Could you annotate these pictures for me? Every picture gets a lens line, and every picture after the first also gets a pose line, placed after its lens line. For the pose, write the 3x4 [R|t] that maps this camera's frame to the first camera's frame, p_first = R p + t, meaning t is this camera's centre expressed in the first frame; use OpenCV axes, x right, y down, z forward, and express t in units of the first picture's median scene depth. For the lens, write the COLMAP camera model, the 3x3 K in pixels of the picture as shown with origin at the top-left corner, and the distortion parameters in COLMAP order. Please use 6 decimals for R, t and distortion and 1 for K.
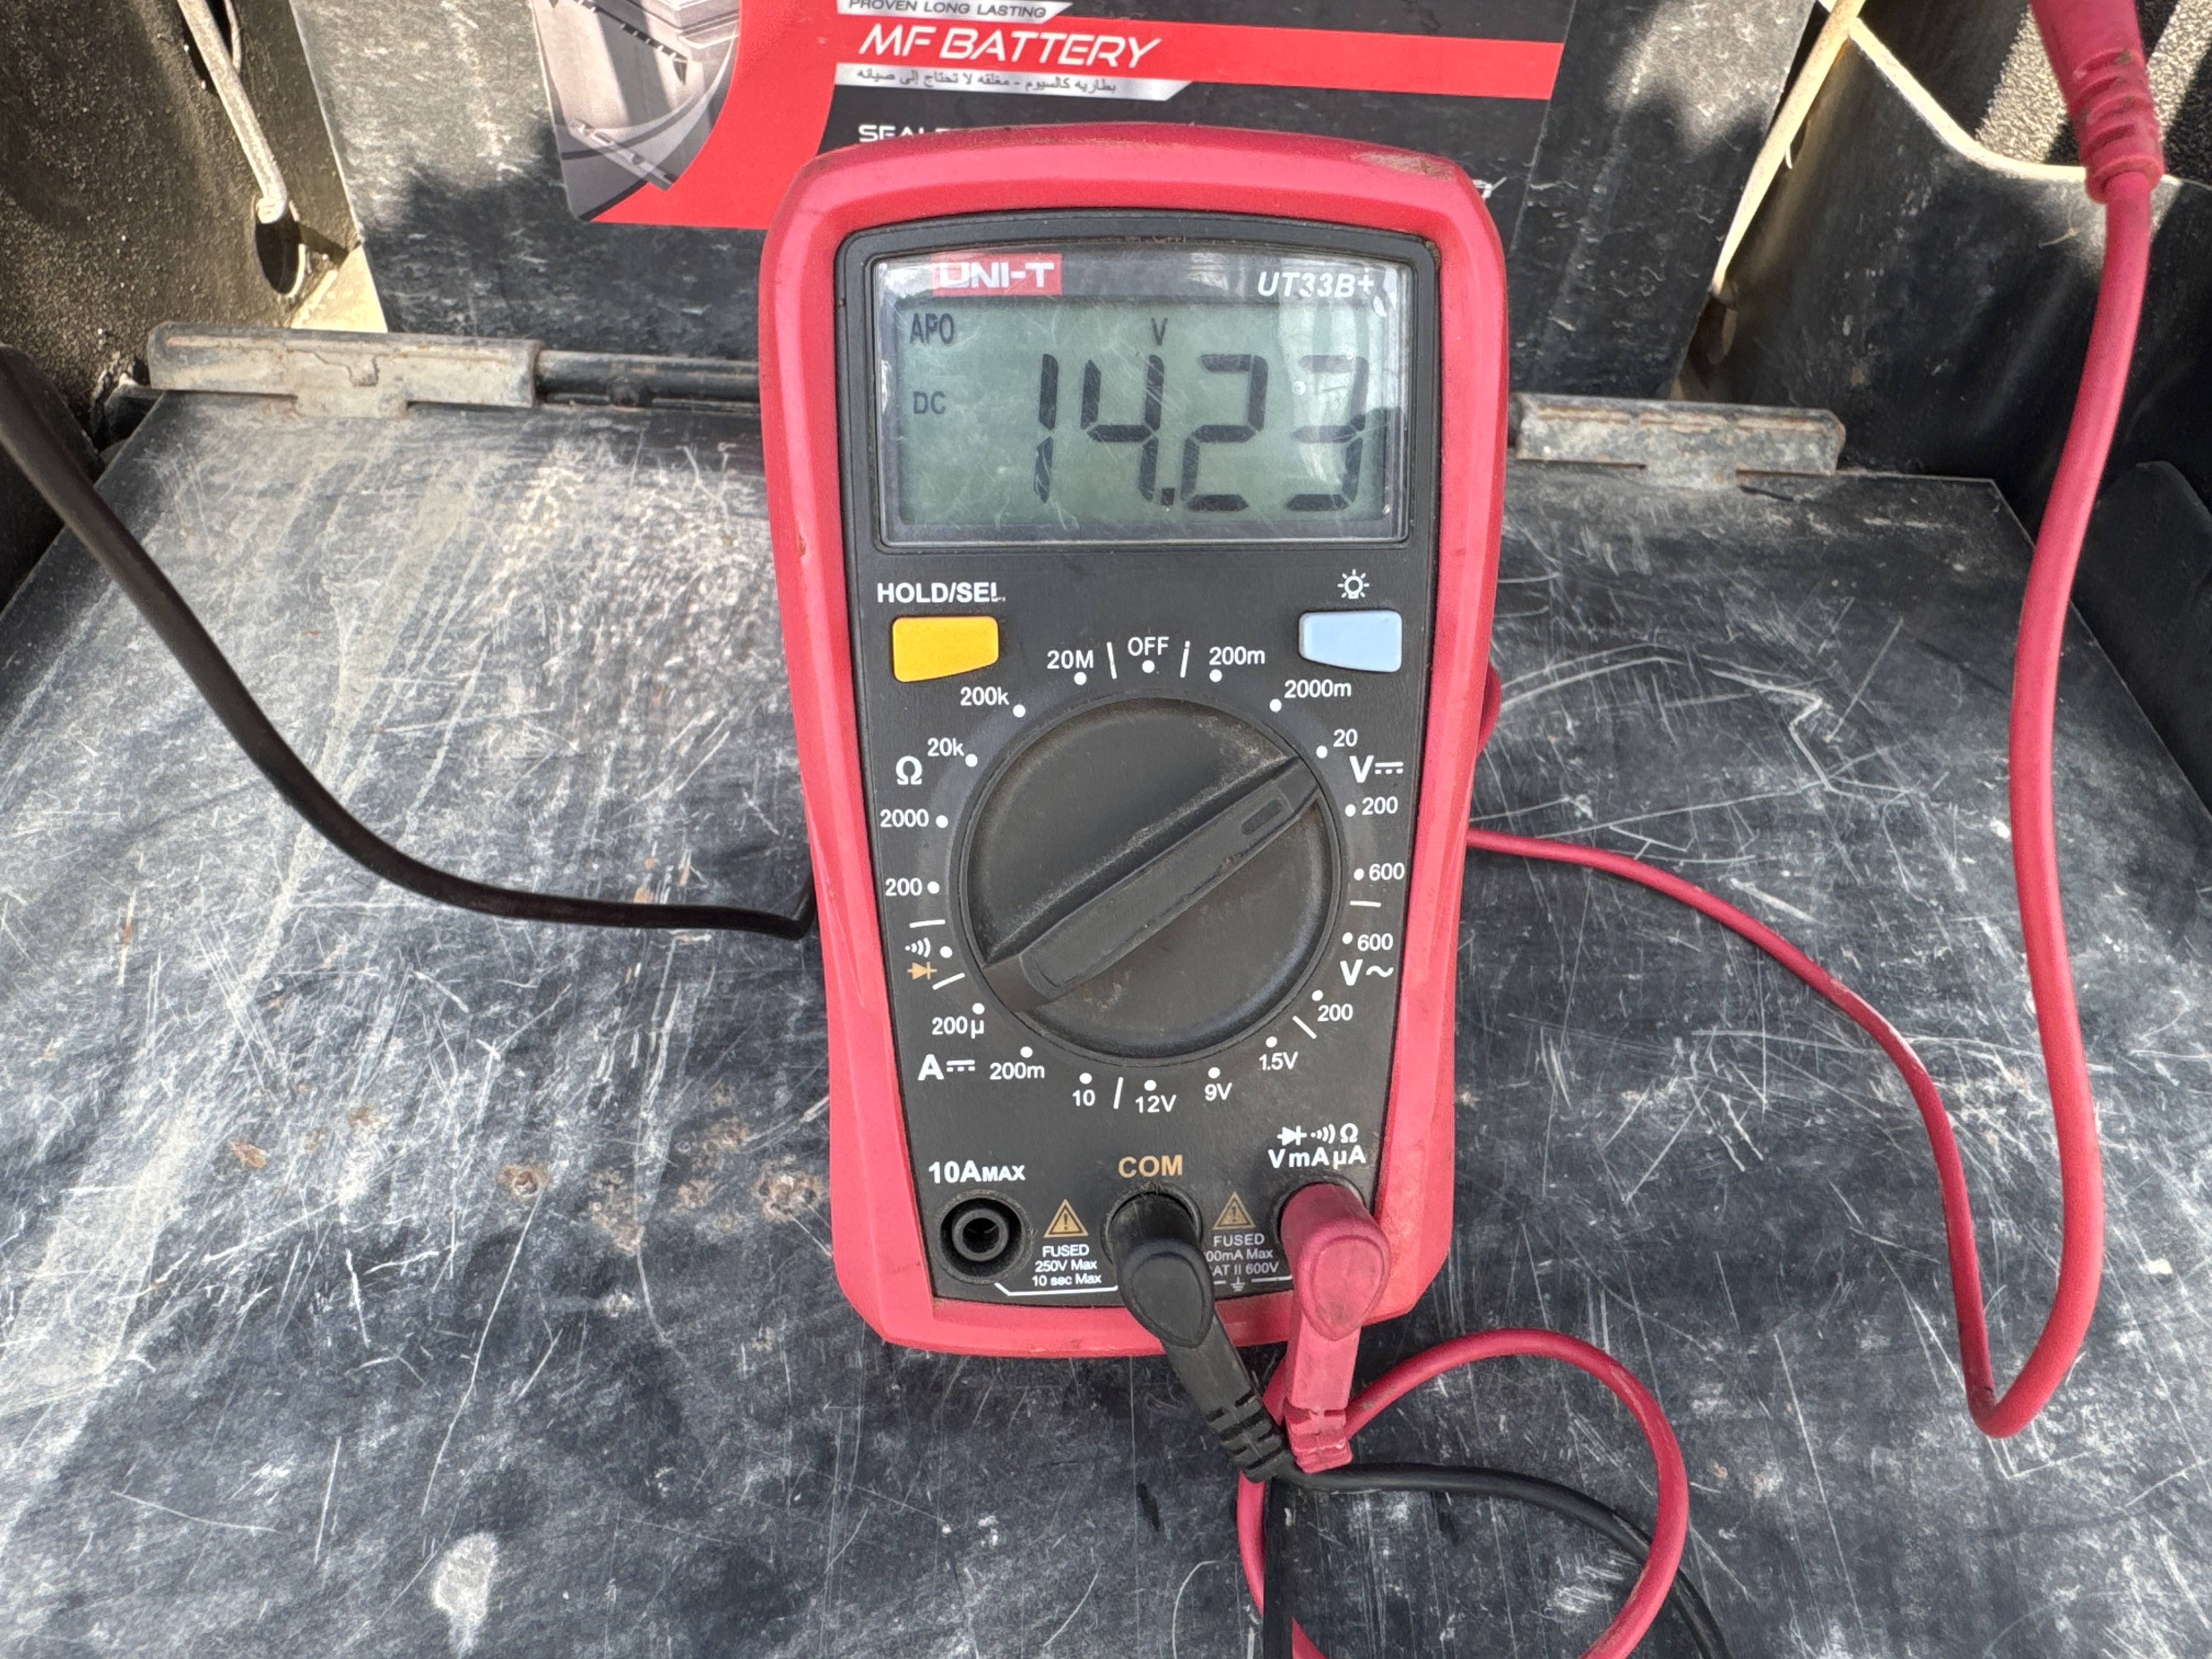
lens RADIAL K [[1554.4, 0, 1098.2], [0, 1554.4, 827.4], [0, 0, 1]] dist [-0.009185, 0.005884]
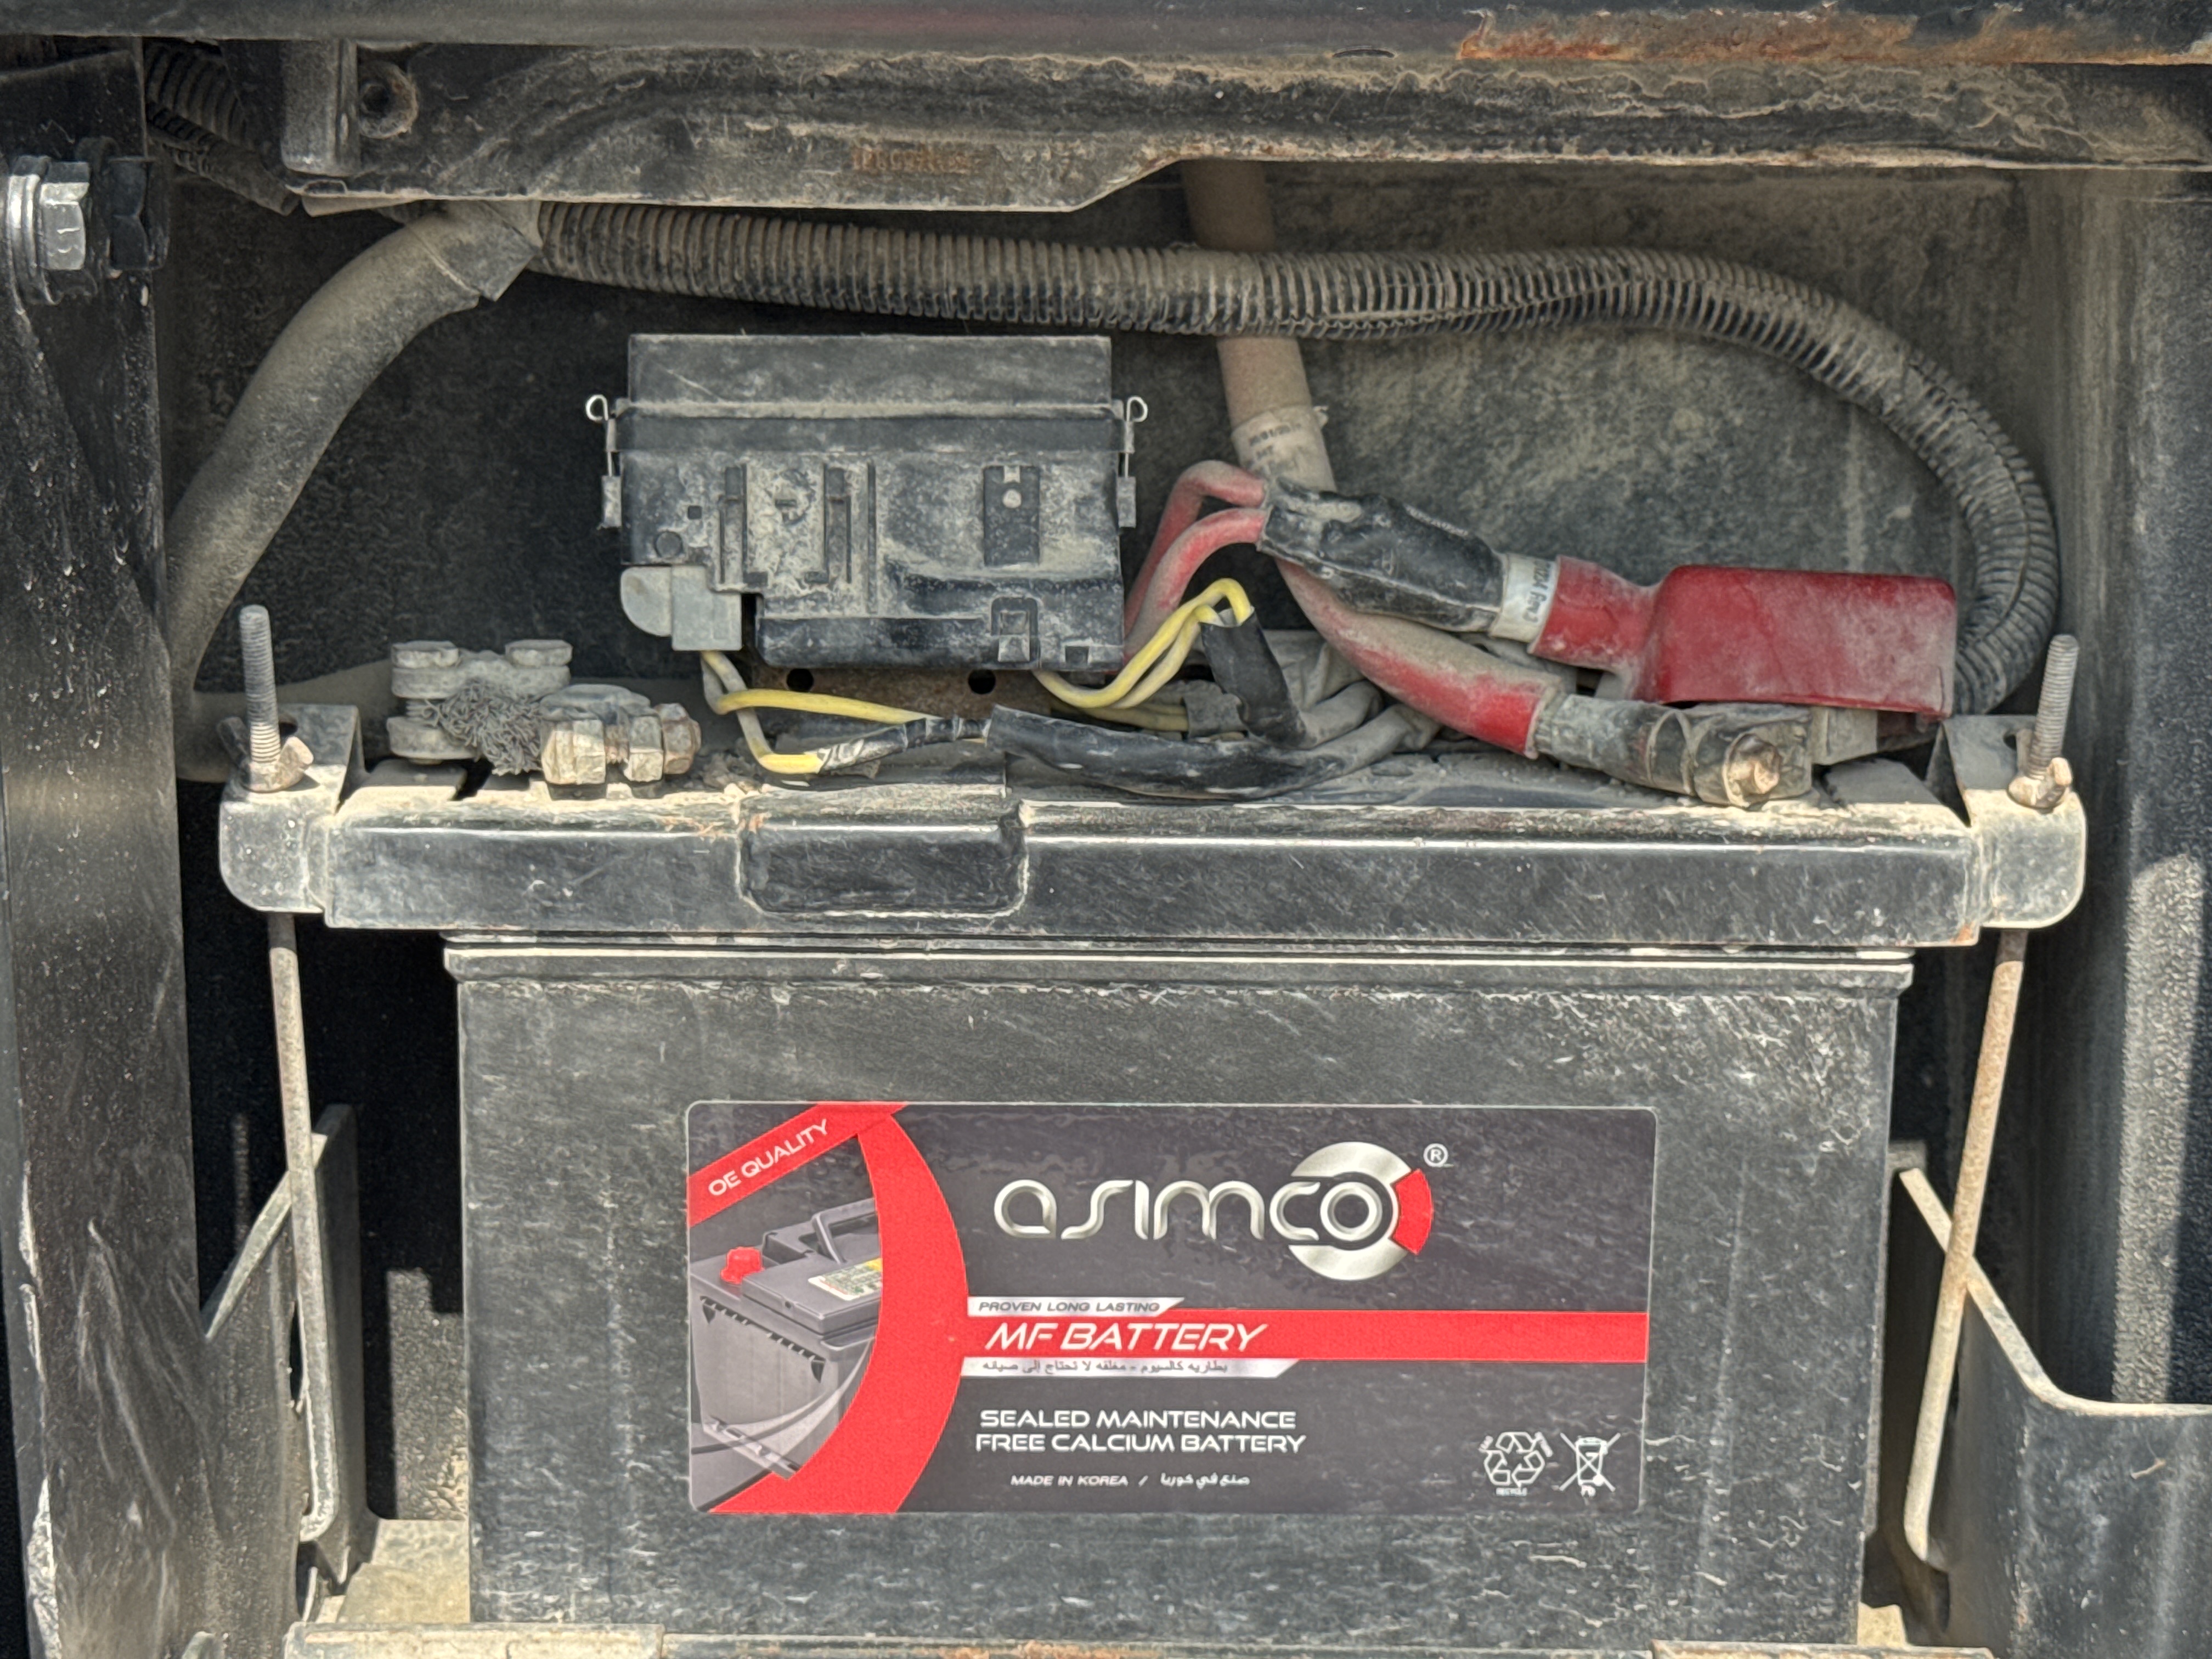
lens RADIAL K [[4122.9, 0, 1104.9], [0, 4122.9, 829.2], [0, 0, 1]] dist [0.146712, 0.000000]
pose [[0.999074, -0.042209, -0.008316, -0.032891], [0.031115, 0.842450, -0.537875, 0.722217], [0.029709, 0.537119, 0.842983, -1.565627]]
